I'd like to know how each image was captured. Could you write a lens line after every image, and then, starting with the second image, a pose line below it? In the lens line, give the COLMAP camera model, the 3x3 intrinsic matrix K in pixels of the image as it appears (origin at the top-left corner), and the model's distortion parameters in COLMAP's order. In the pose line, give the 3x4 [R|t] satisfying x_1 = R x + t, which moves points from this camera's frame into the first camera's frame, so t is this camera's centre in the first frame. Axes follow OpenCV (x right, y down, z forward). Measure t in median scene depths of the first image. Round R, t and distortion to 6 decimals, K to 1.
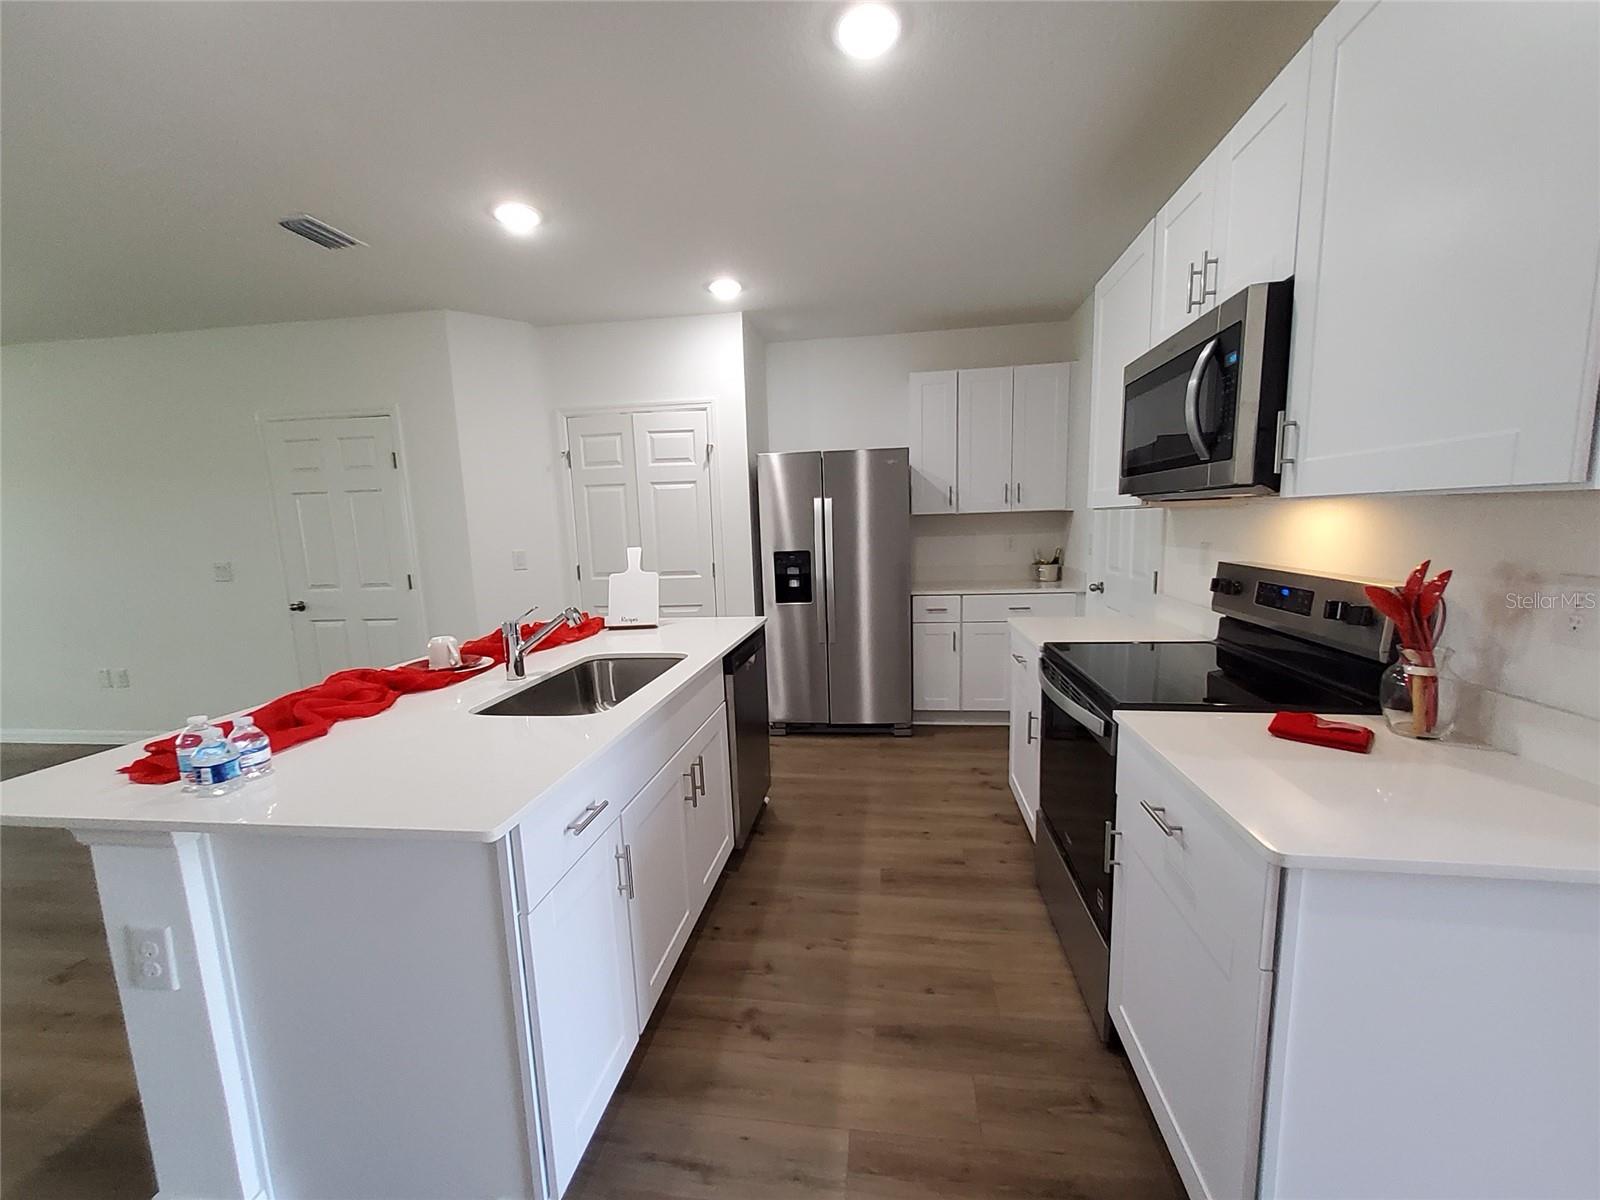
lens RADIAL K [[627.3, 0, 802.5], [0, 627.3, 605.3], [0, 0, 1]] dist [0.012487, -0.000142]
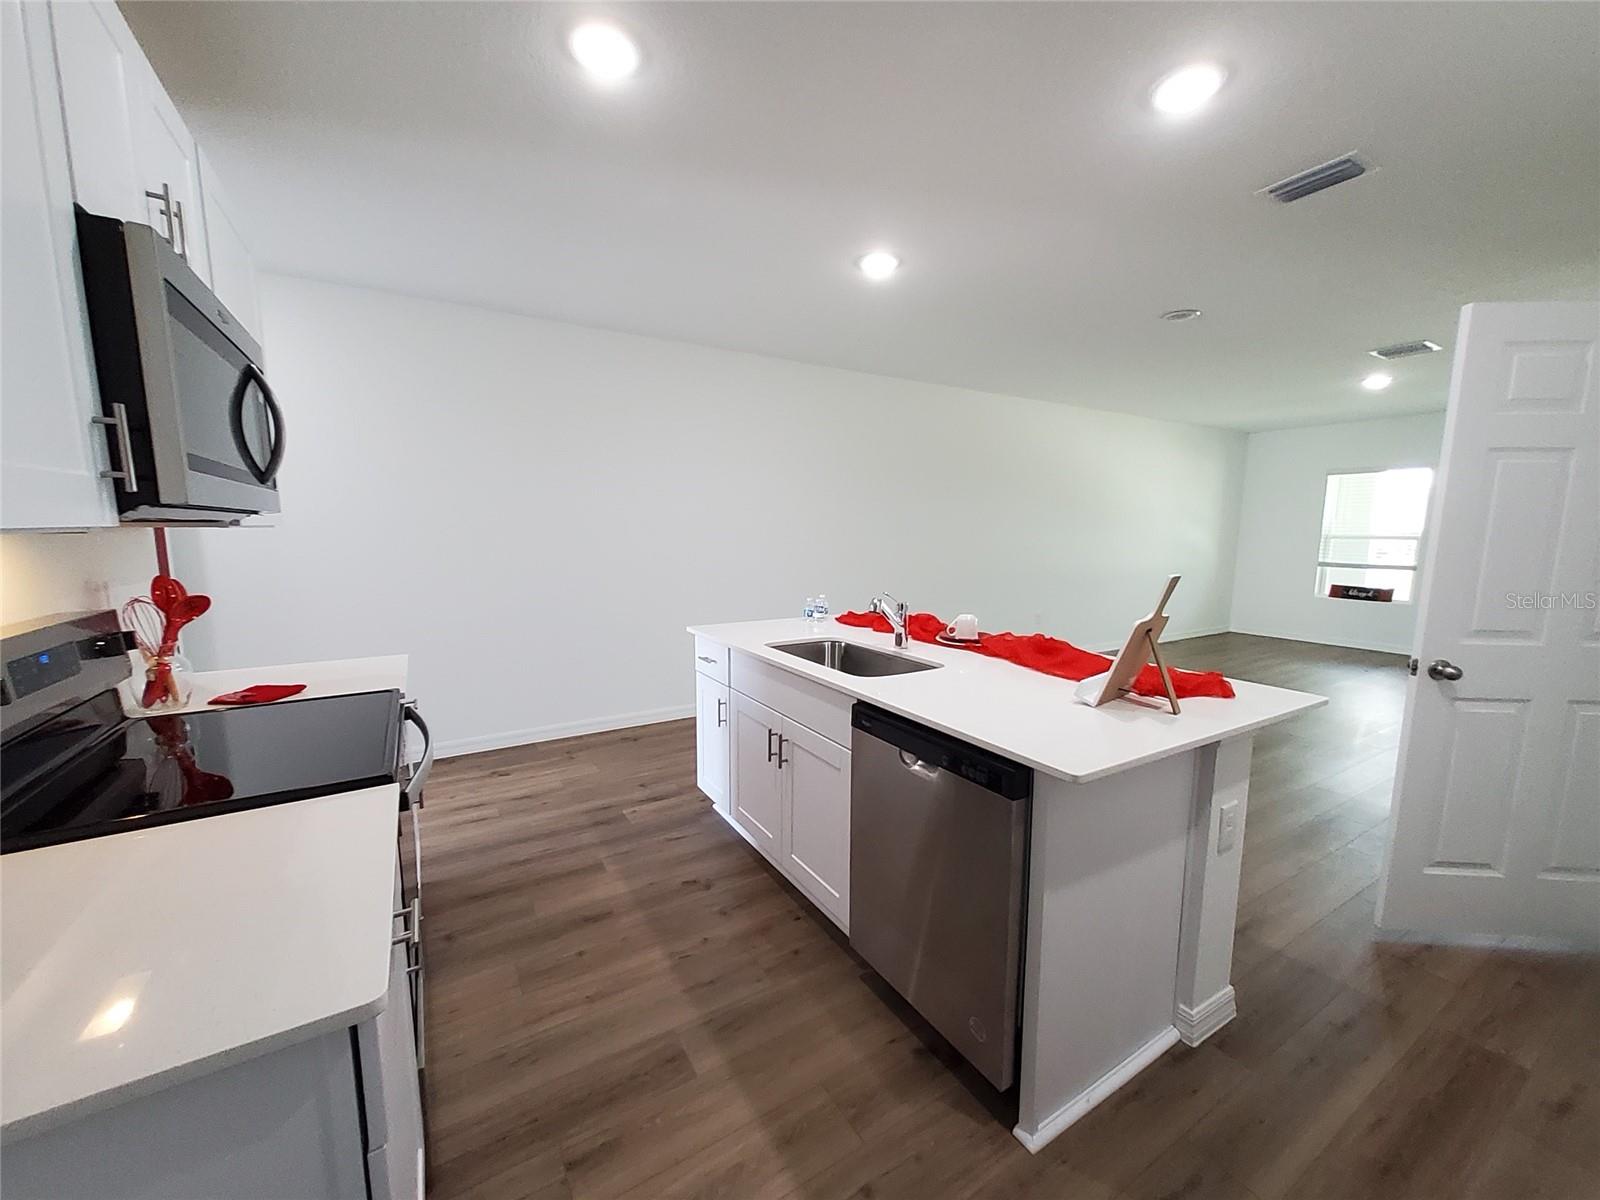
lens RADIAL K [[627.3, 0, 802.5], [0, 627.3, 605.3], [0, 0, 1]] dist [0.012487, -0.000142]
pose [[-0.771729, 0.106605, -0.626953, 0.501254], [-0.066785, 0.966813, 0.246601, -0.267280], [0.632435, 0.232180, -0.738998, 1.822686]]
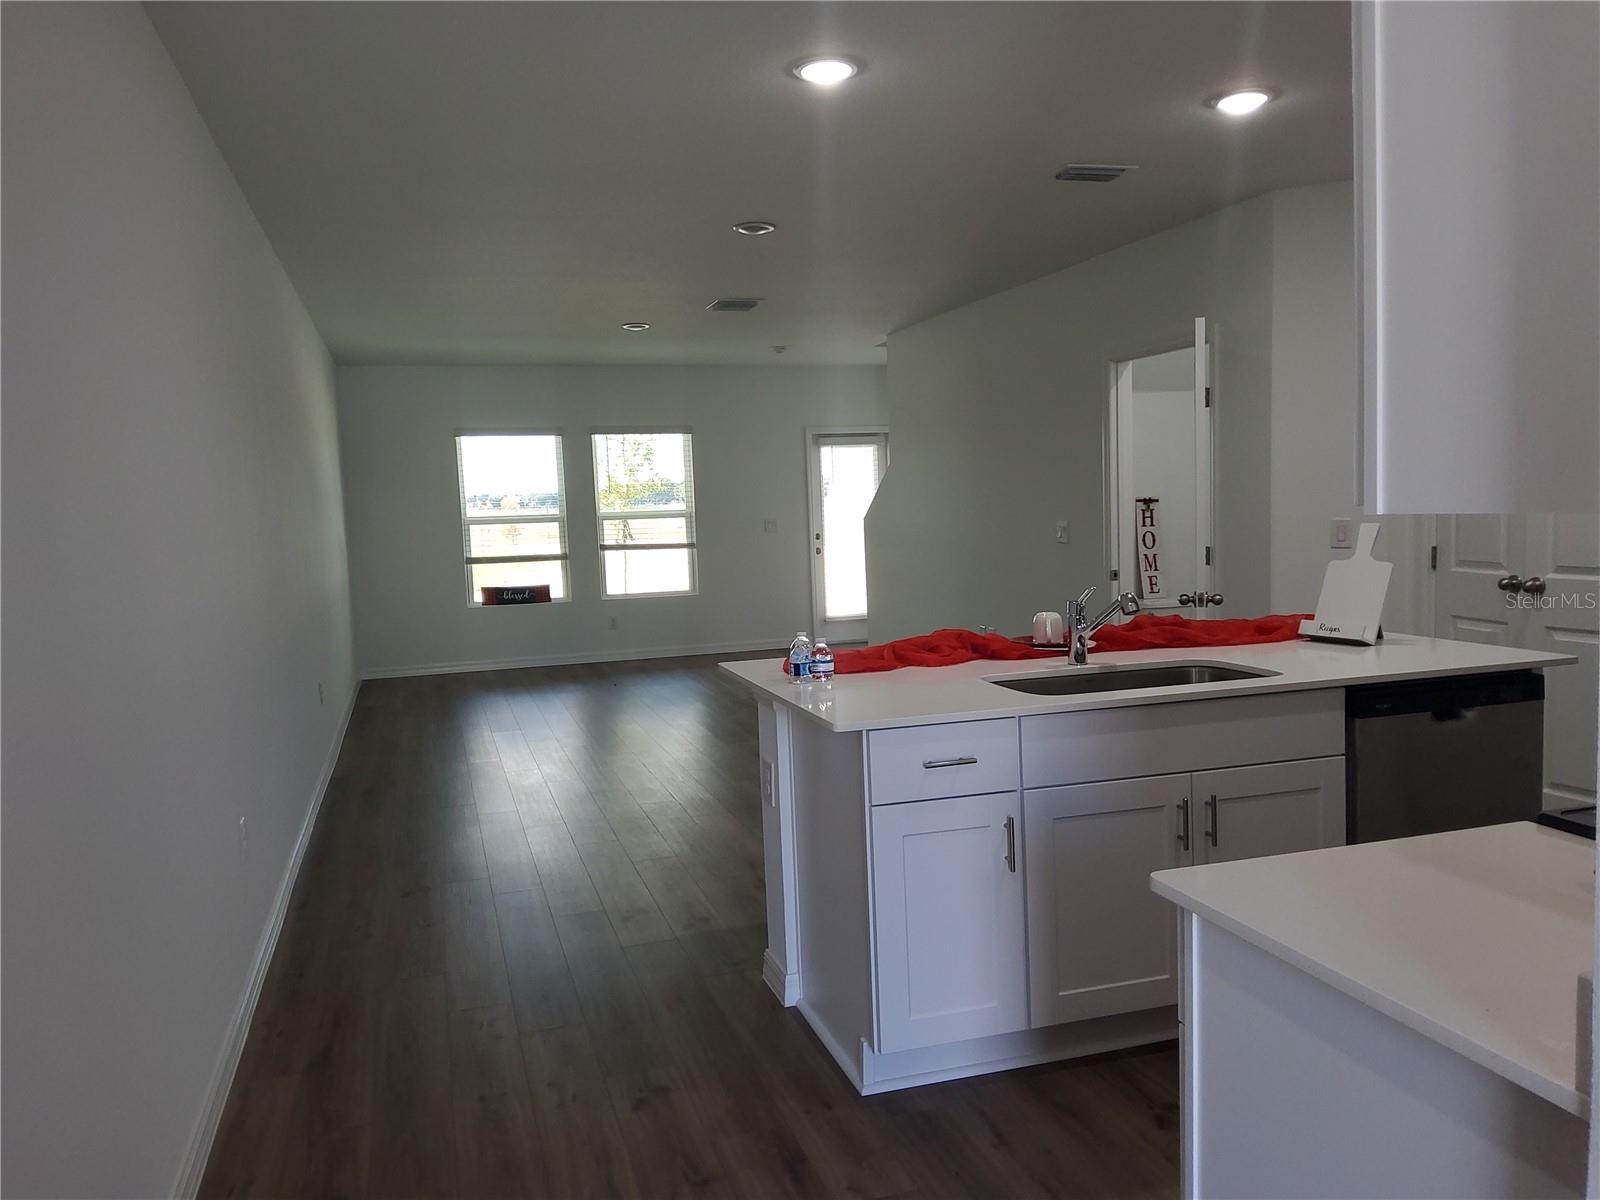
lens RADIAL K [[1200.0, 0, 800.0], [0, 1200.0, 600.0], [0, 0, 1]] dist [0.005805, 0.001782]
pose [[0.420850, 0.095978, -0.902039, 0.956316], [-0.101195, 0.993148, 0.058460, -0.036664], [0.901468, 0.066679, 0.427679, -0.123199]]
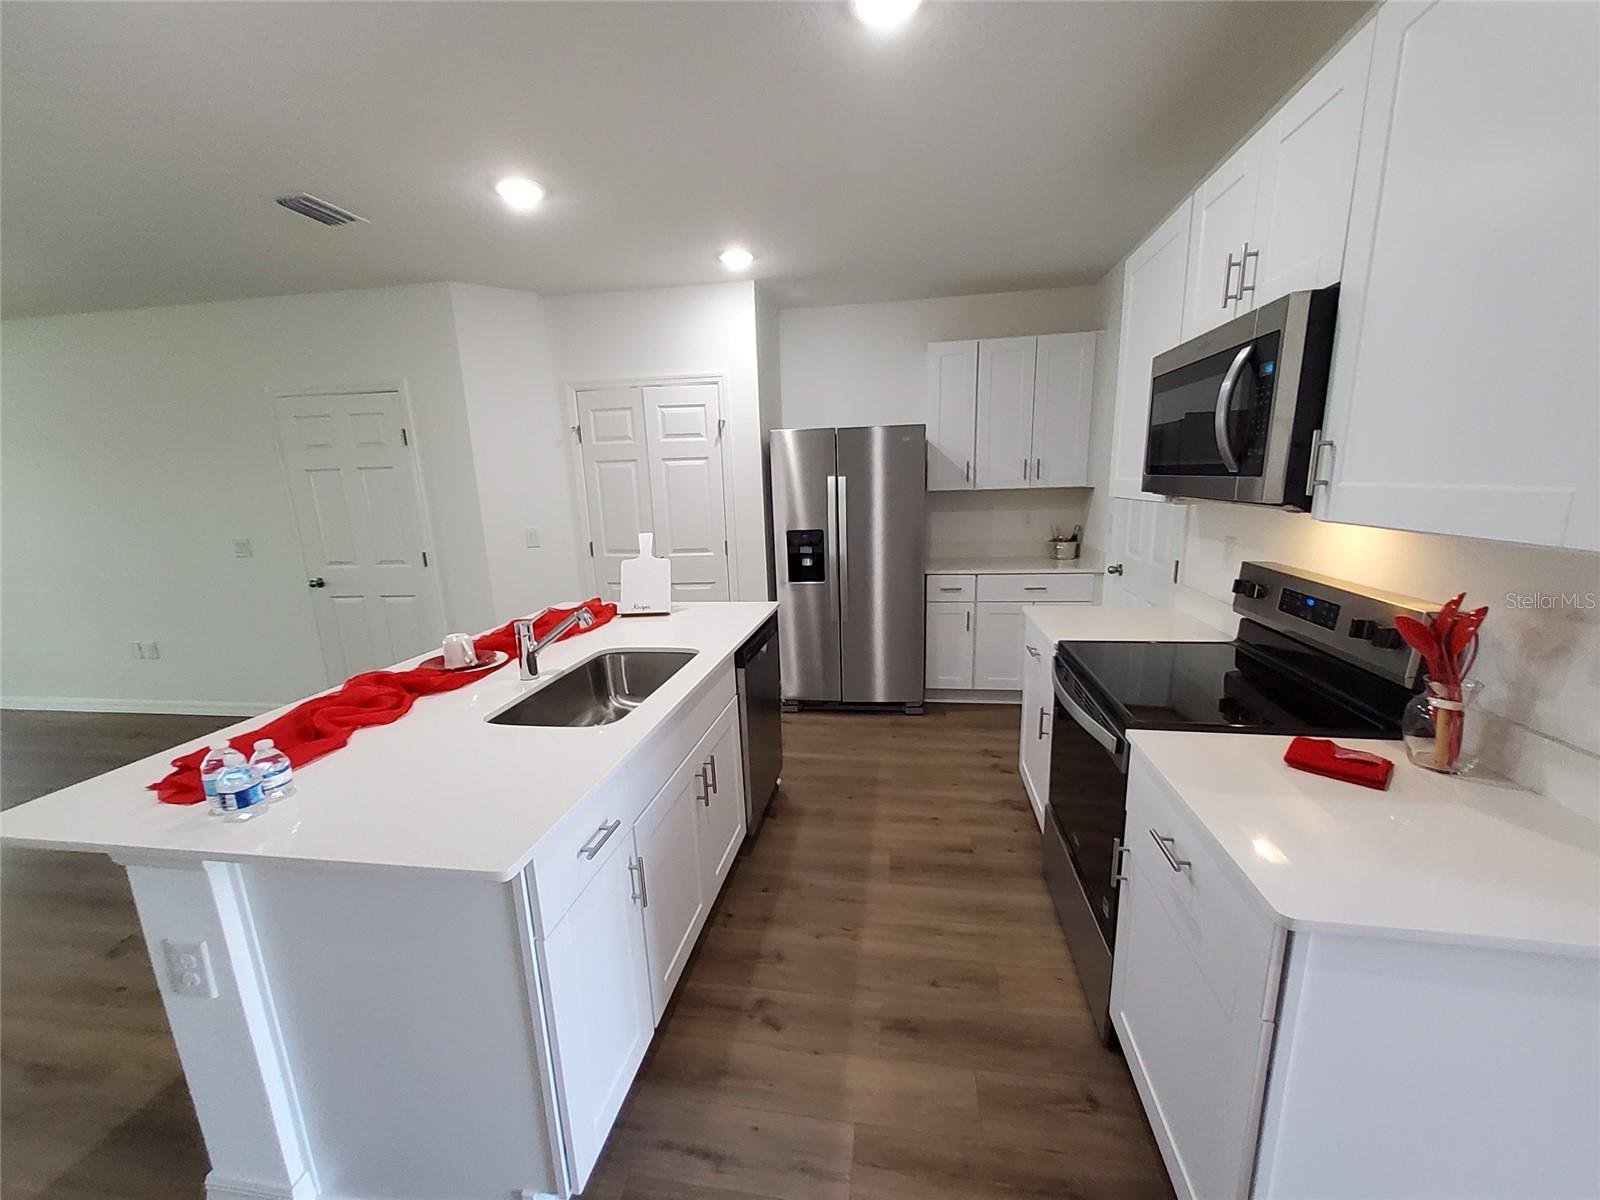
lens RADIAL K [[627.8, 0, 803.0], [0, 627.8, 605.3], [0, 0, 1]] dist [0.011505, 0.000171]
pose [[0.999746, 0.005591, -0.021836, 0.004554], [-0.004046, 0.997529, 0.070141, -0.072718], [0.022174, -0.070034, 0.997298, 0.010480]]
